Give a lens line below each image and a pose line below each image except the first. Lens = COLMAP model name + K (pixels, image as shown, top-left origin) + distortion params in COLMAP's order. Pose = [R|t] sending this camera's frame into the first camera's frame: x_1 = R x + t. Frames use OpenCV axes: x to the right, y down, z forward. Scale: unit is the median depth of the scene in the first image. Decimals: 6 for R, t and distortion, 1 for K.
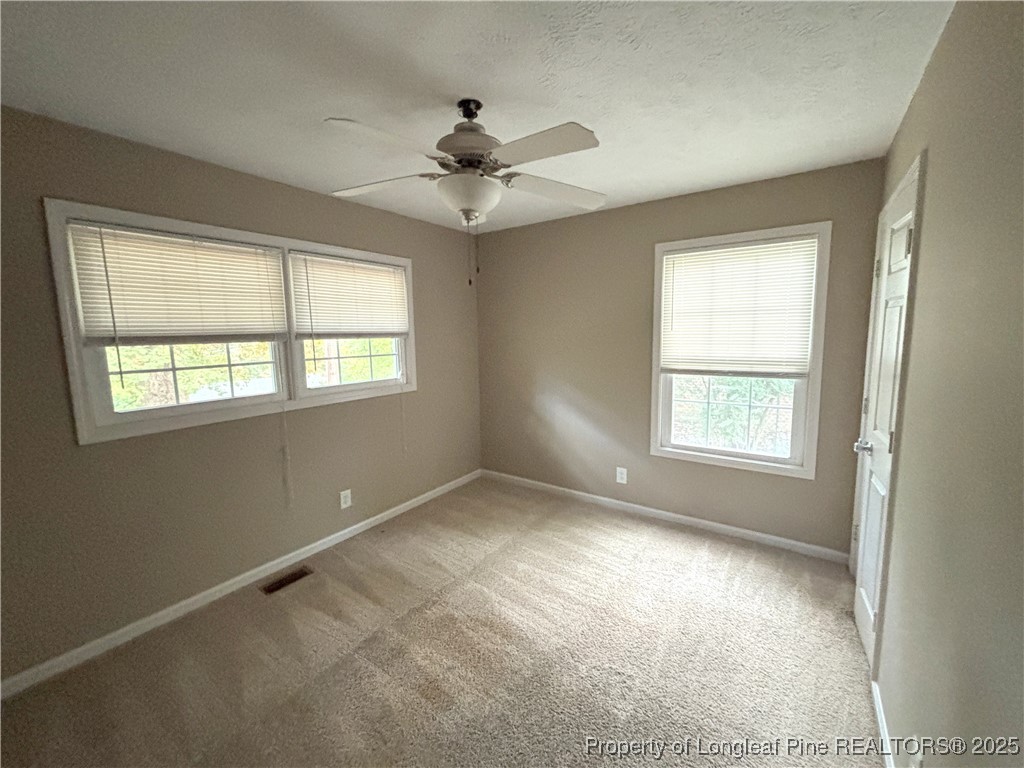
lens RADIAL K [[417.9, 0, 511.2], [0, 417.9, 384.7], [0, 0, 1]] dist [0.001611, 0.000094]
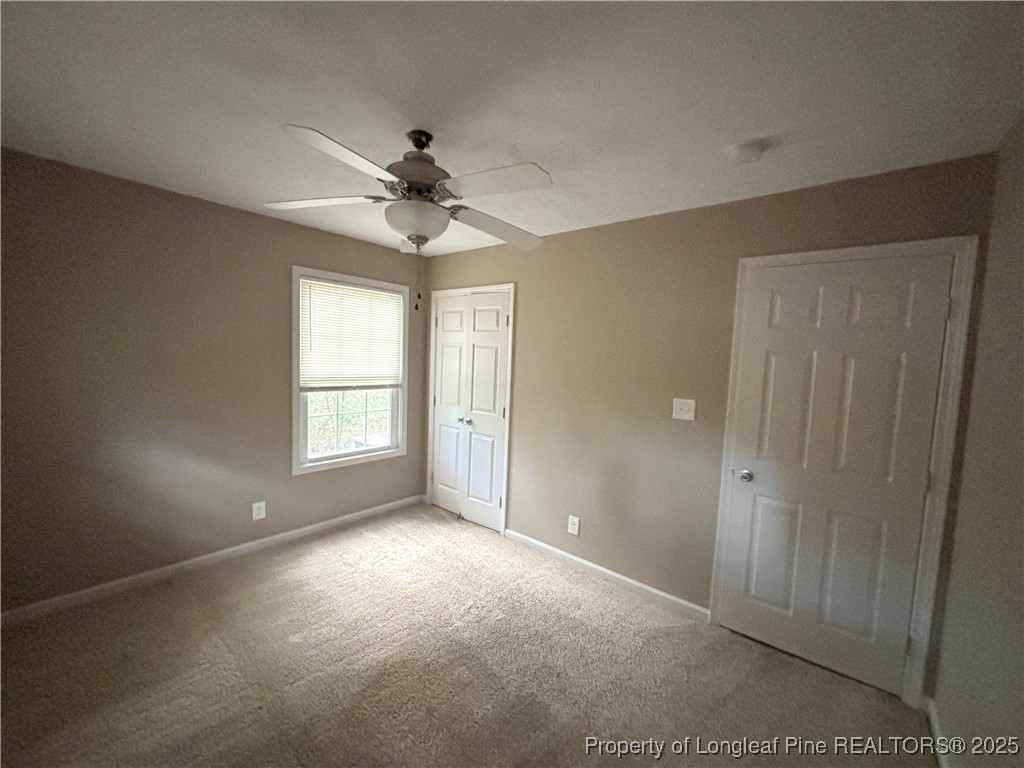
lens RADIAL K [[417.9, 0, 511.2], [0, 417.9, 384.7], [0, 0, 1]] dist [0.001611, 0.000094]
pose [[0.083540, -0.052061, 0.995144, -0.660223], [0.083911, 0.995455, 0.045033, -0.052935], [-0.992965, 0.079741, 0.087529, 0.432288]]
